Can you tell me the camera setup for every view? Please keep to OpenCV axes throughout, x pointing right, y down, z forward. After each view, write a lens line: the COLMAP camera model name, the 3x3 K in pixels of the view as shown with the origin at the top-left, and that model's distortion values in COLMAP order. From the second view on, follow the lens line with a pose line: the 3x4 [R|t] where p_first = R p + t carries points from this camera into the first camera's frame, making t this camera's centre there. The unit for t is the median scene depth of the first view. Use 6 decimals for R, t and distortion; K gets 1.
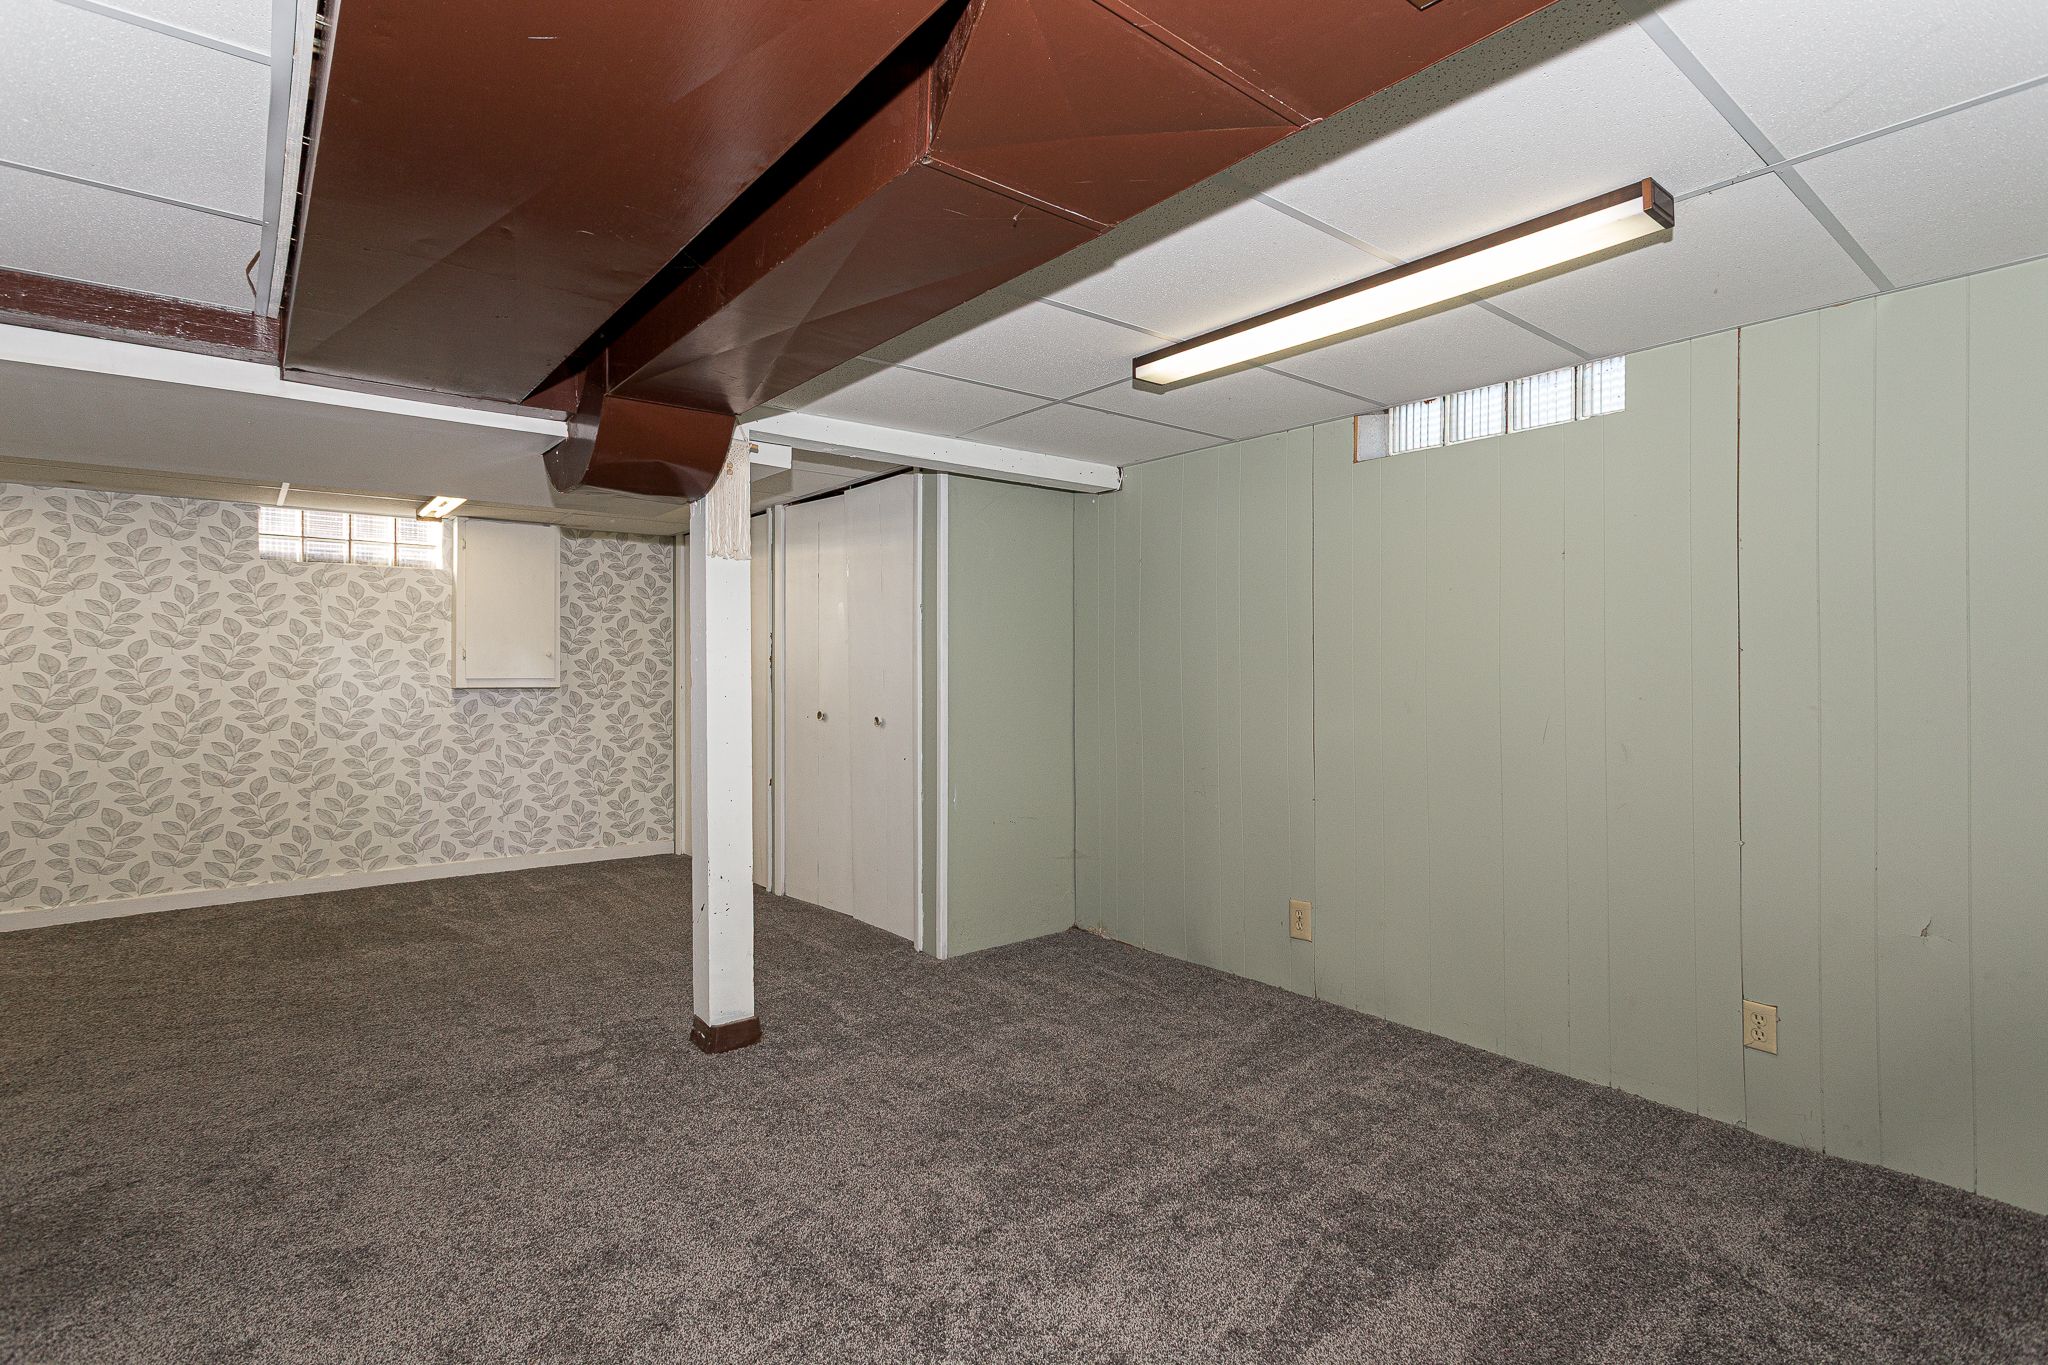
lens RADIAL K [[991.7, 0, 1020.5], [0, 991.7, 680.2], [0, 0, 1]] dist [0.002886, 0.000146]
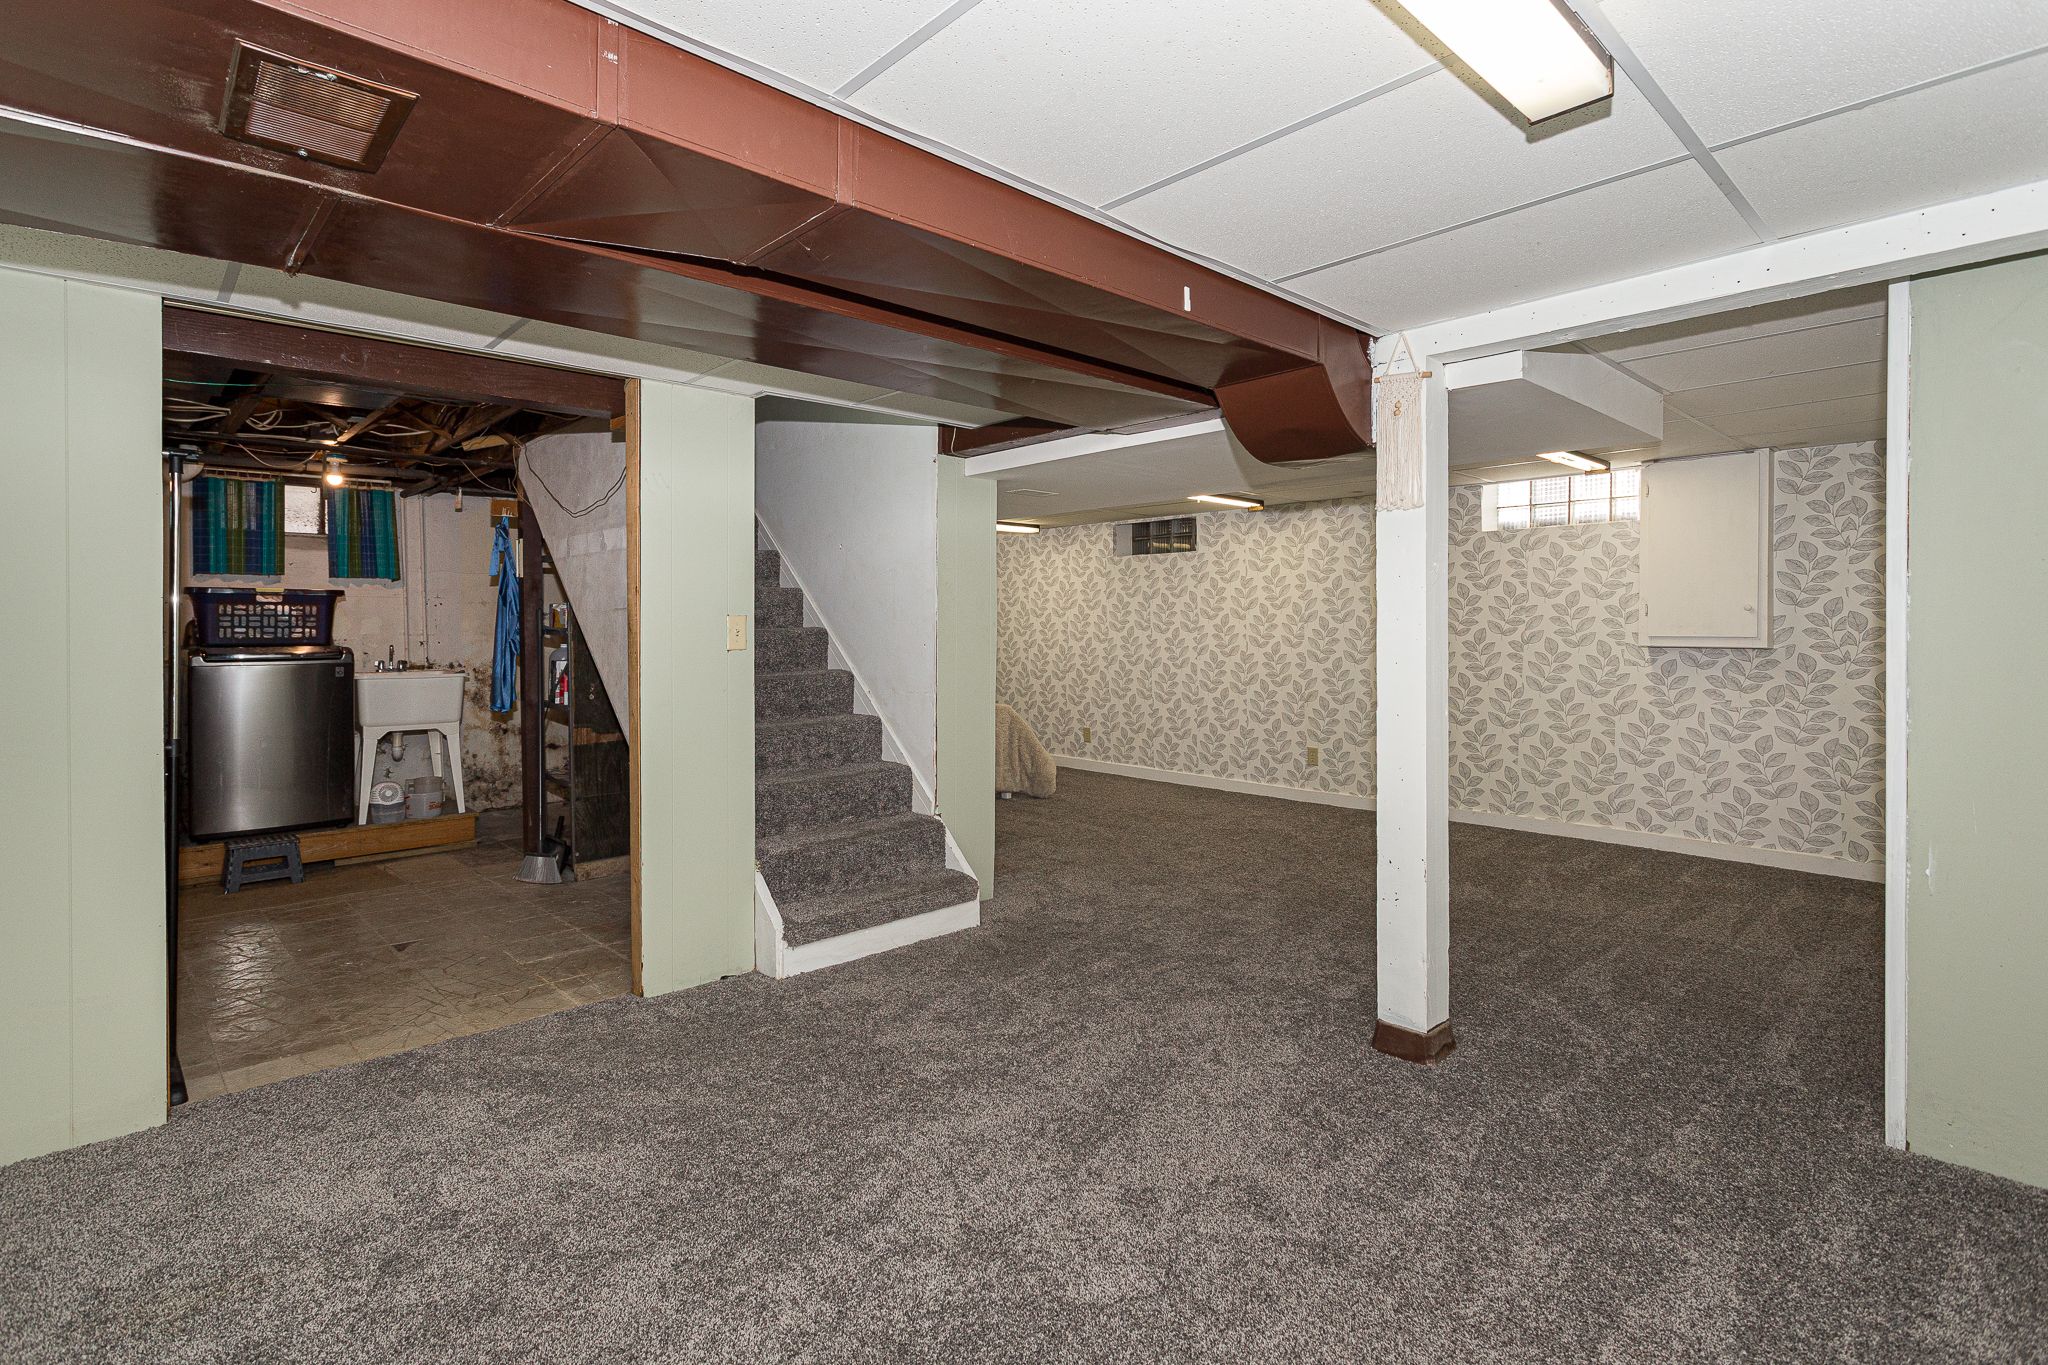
lens RADIAL K [[991.7, 0, 979.9], [0, 991.7, 631.1], [0, 0, 1]] dist [0.002886, 0.000146]
pose [[0.056248, 0.006764, -0.998394, 0.330369], [-0.005276, 0.999965, 0.006477, -0.009207], [0.998403, 0.004903, 0.056281, 0.324795]]
